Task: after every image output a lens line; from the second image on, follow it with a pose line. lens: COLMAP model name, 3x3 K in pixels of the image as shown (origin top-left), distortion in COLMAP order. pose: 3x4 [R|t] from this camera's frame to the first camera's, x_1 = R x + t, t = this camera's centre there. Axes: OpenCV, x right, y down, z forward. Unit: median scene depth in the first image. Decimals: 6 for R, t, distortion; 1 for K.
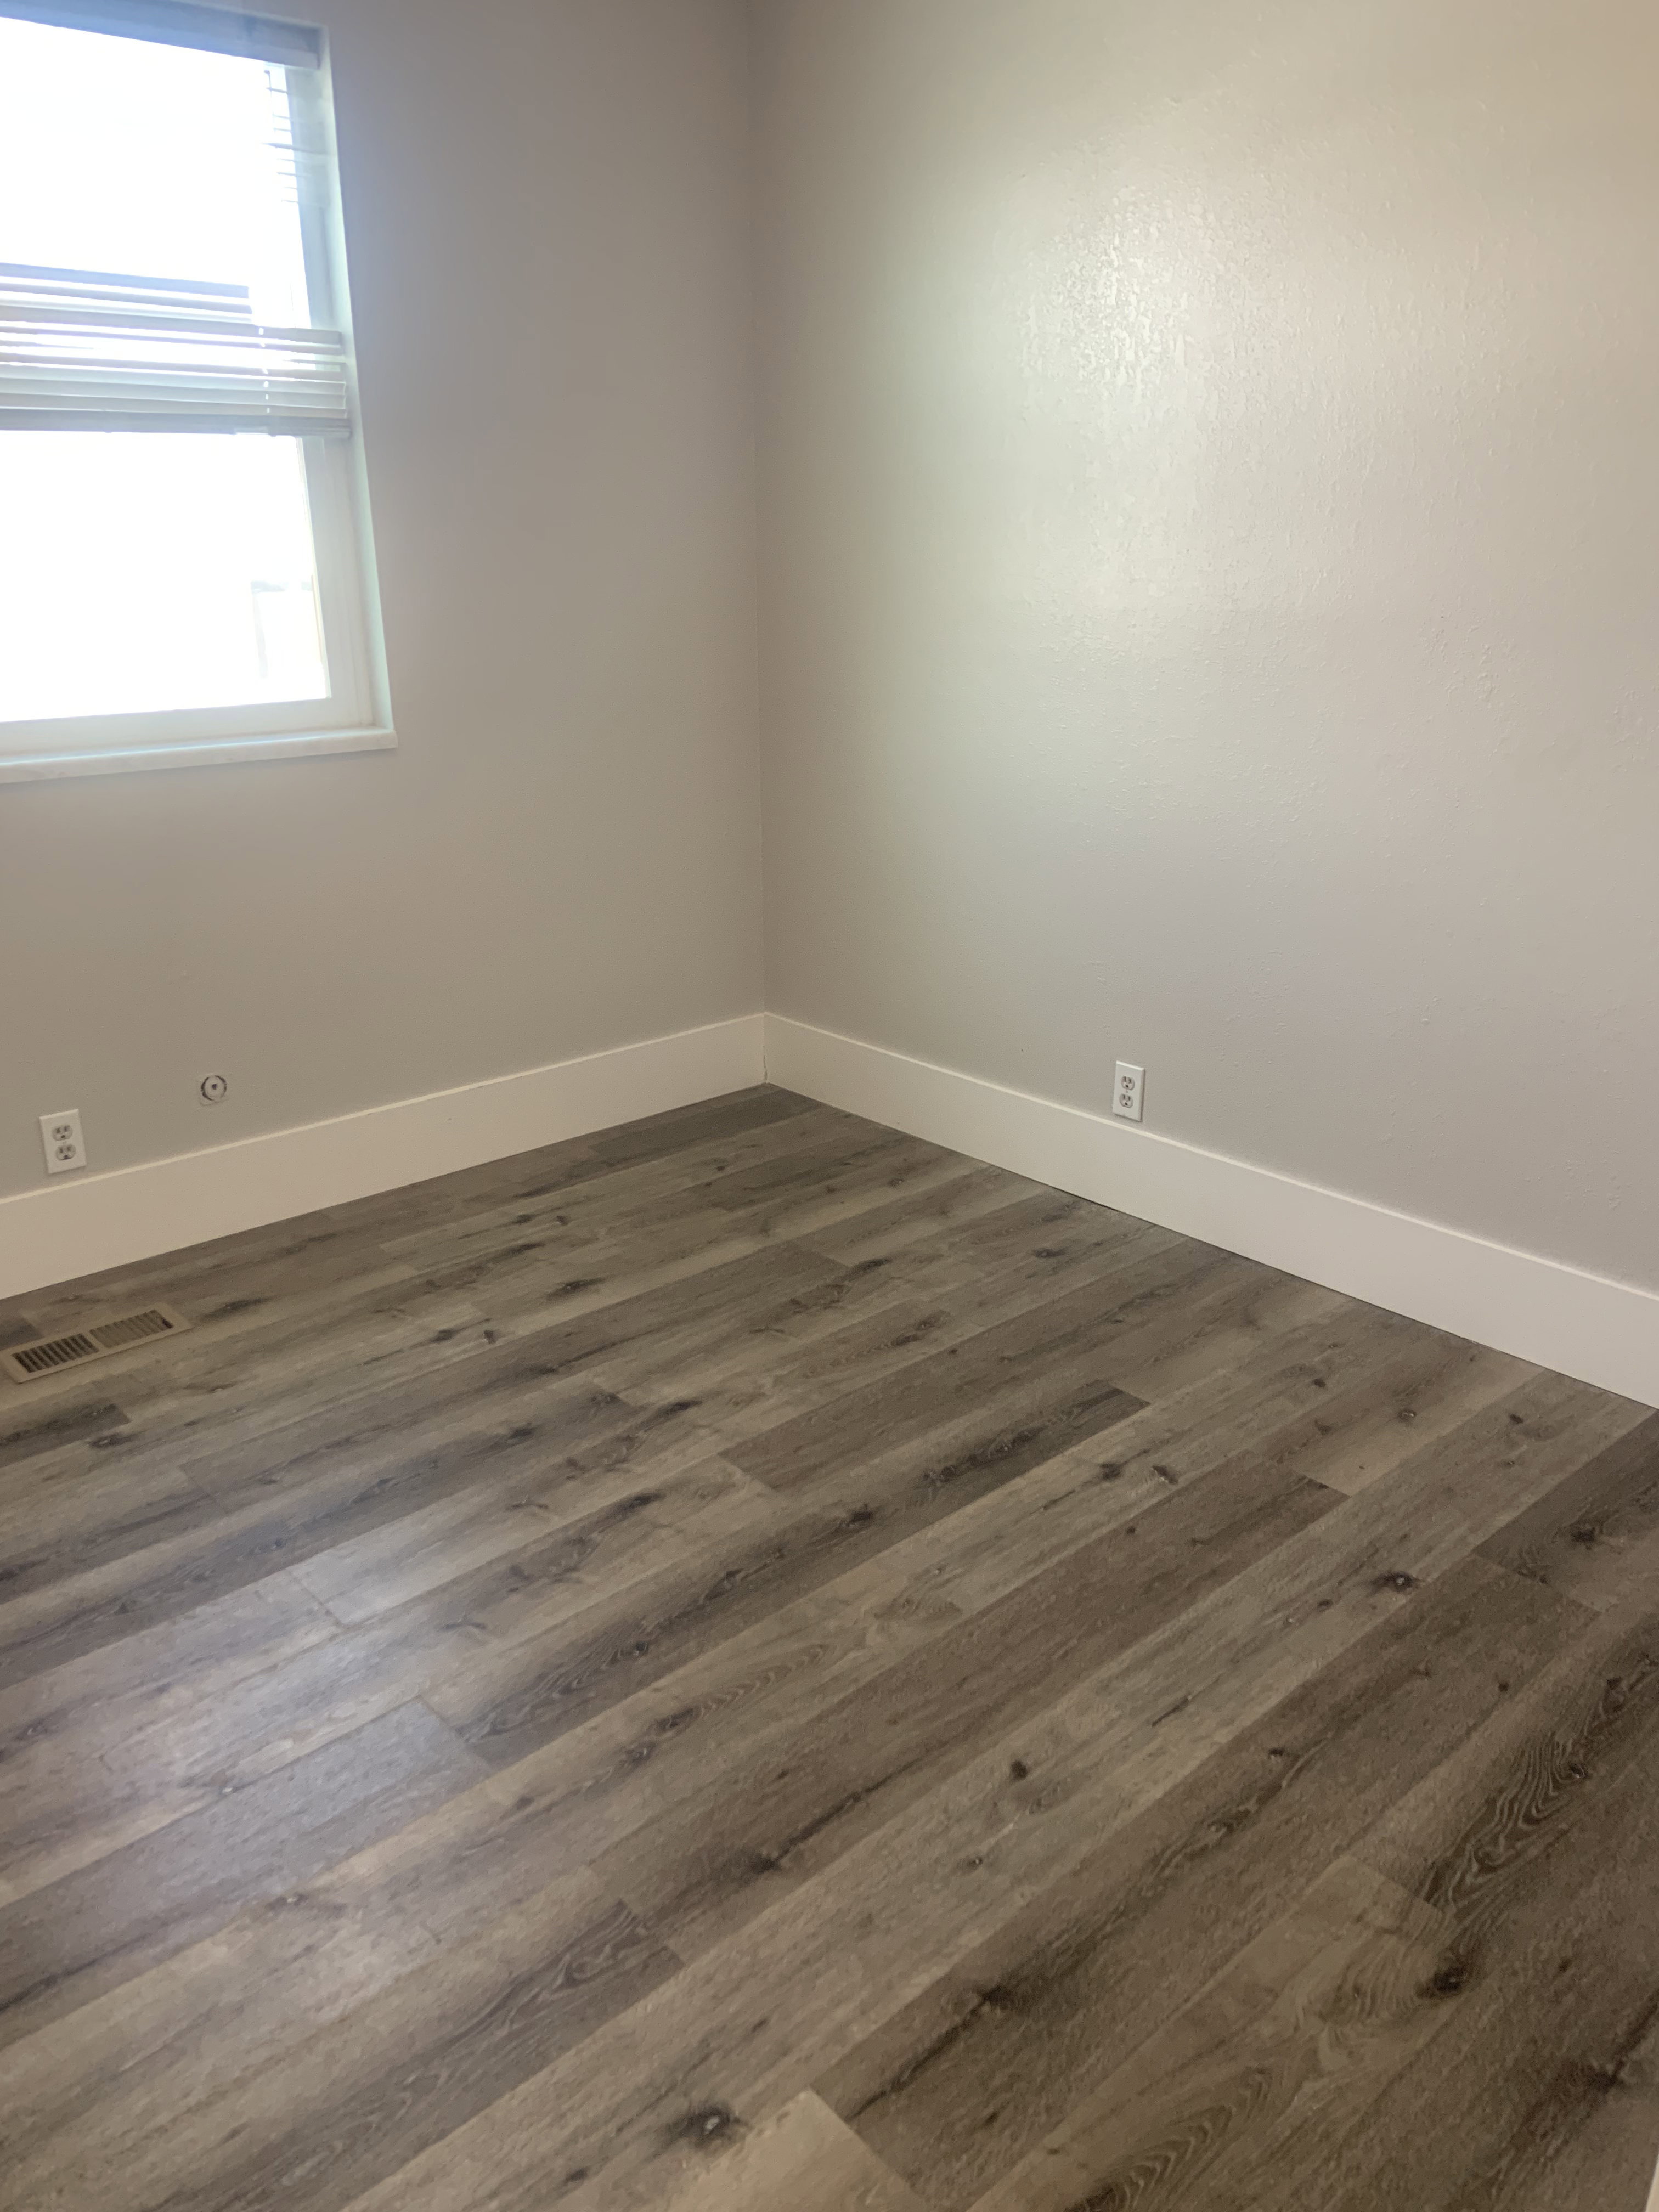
lens RADIAL K [[1672.6, 0, 833.3], [0, 1672.6, 1072.0], [0, 0, 1]] dist [0.111791, -0.133572]
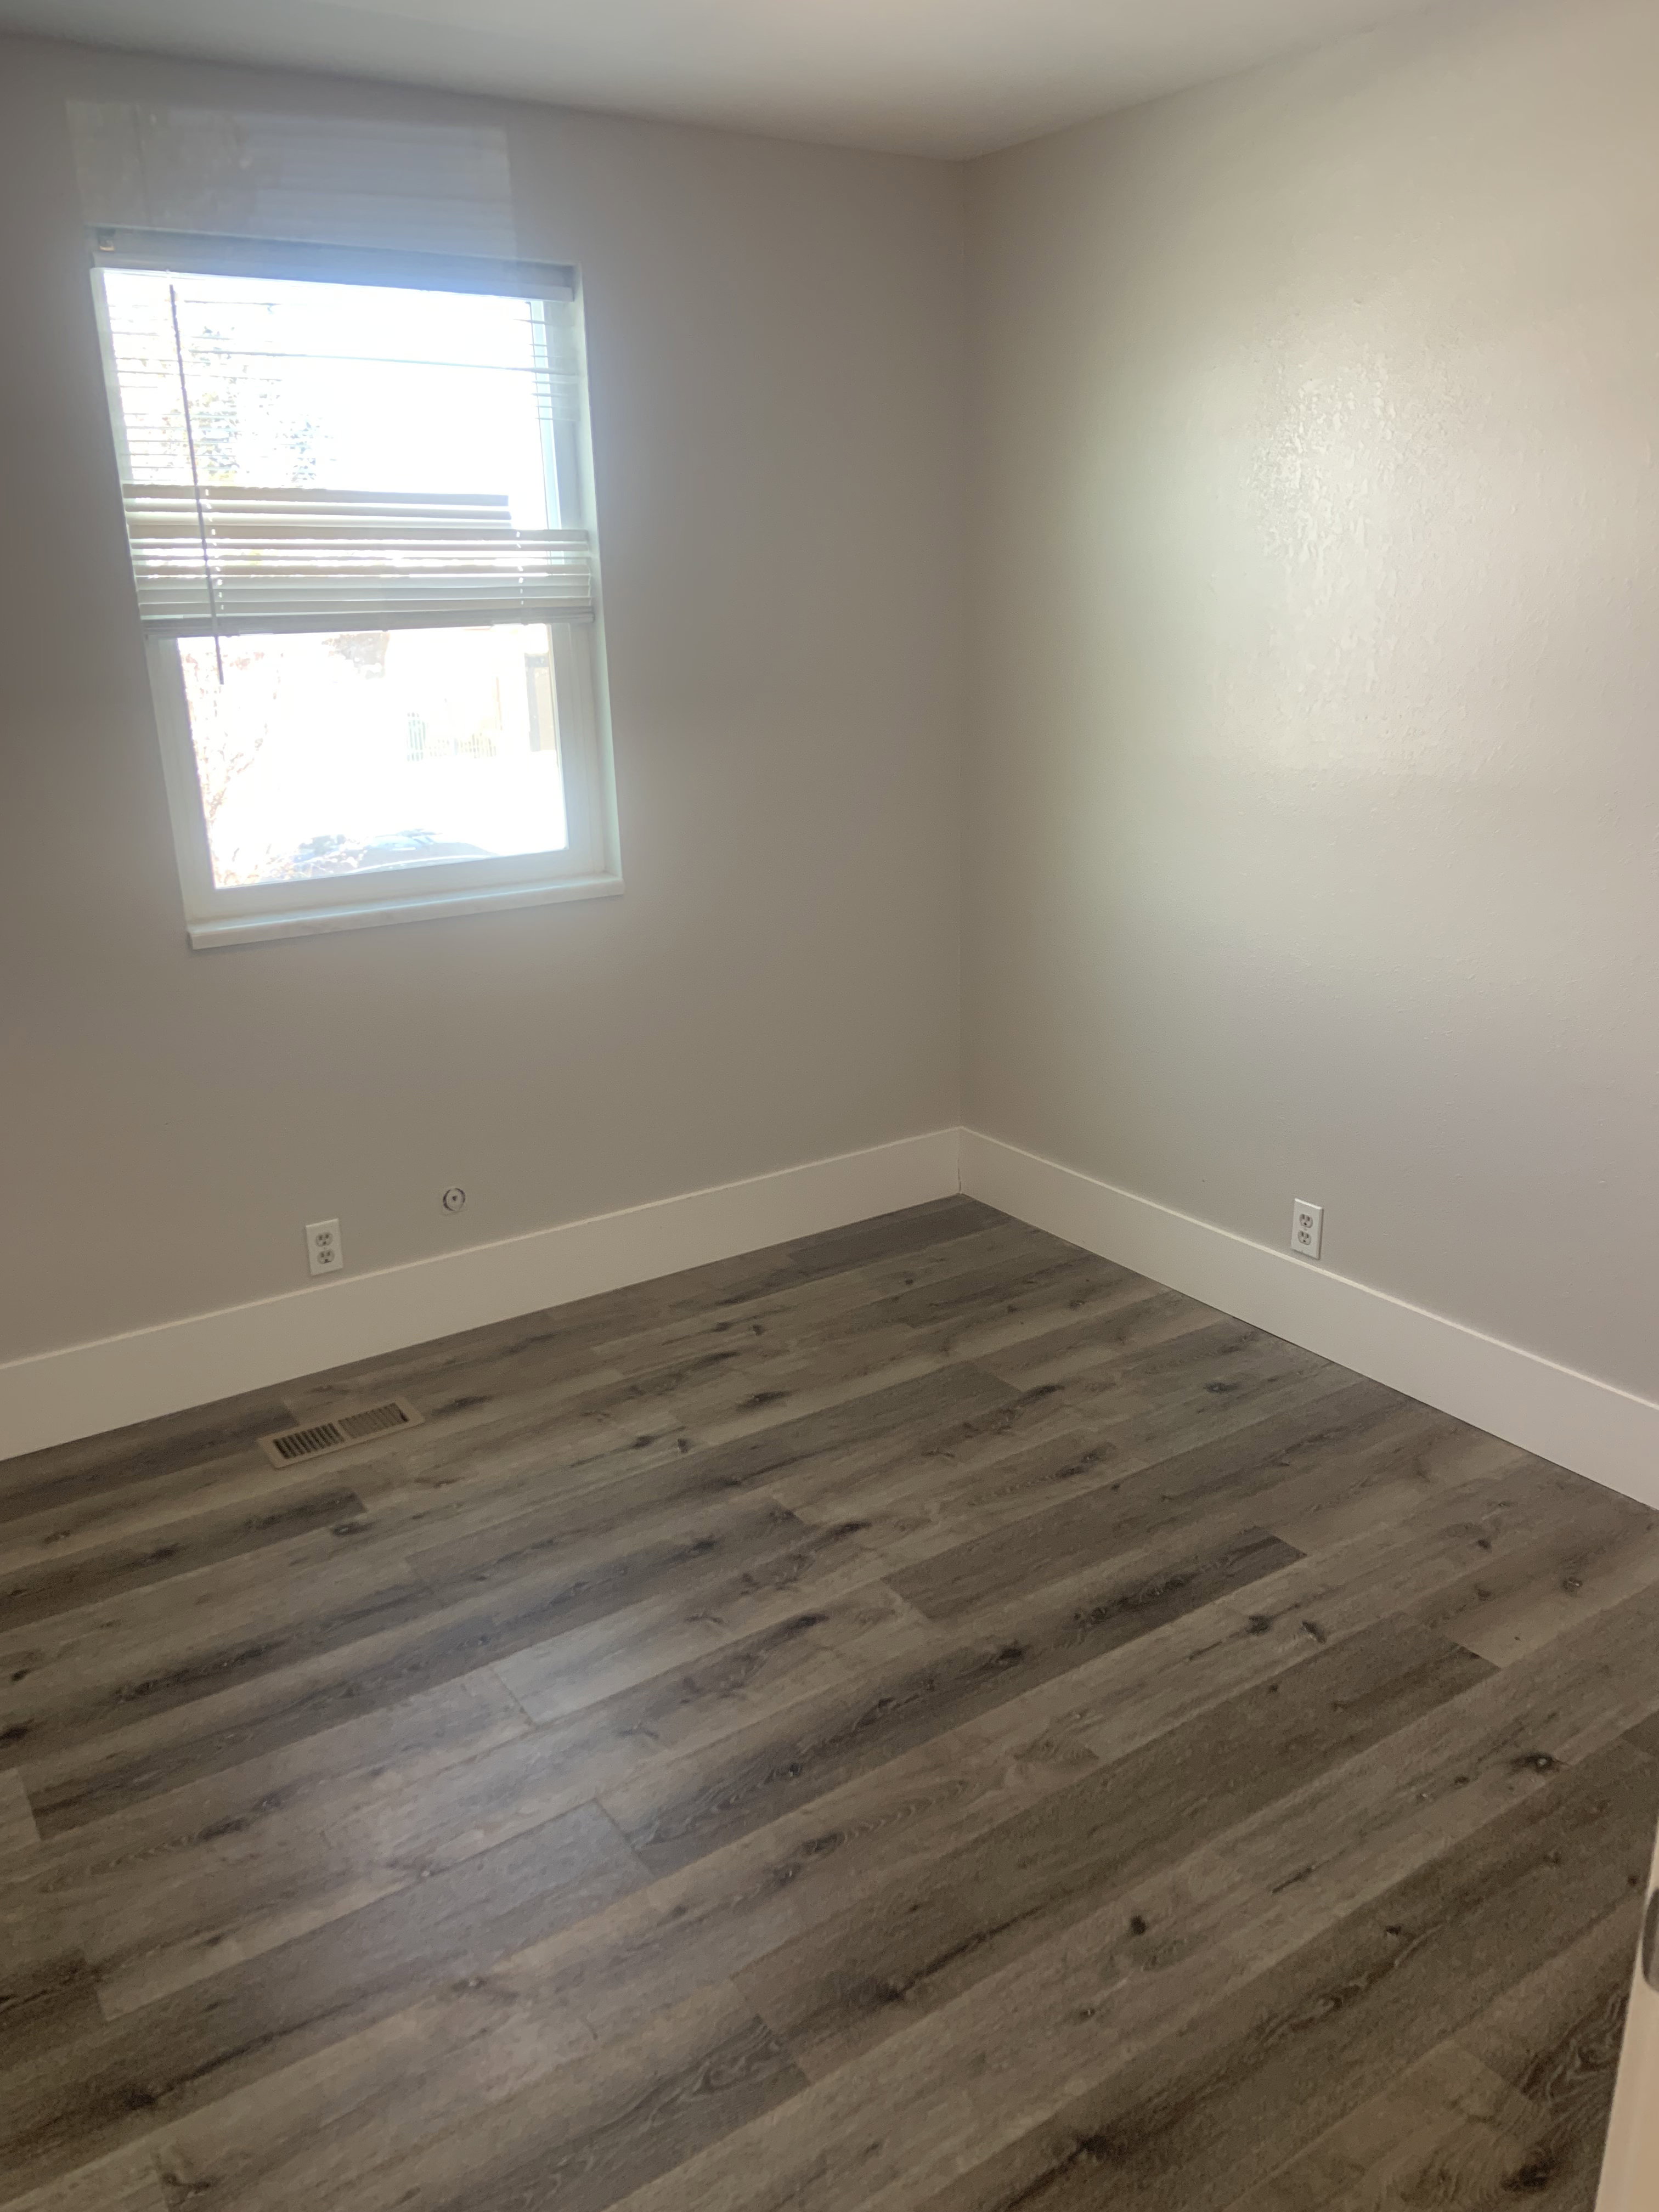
lens RADIAL K [[1672.6, 0, 835.6], [0, 1672.6, 1053.7], [0, 0, 1]] dist [0.111791, -0.133572]
pose [[0.989059, 0.023825, -0.145585, 0.056627], [-0.028129, 0.999224, -0.027576, -0.084673], [0.144815, 0.031369, 0.988961, -0.084464]]
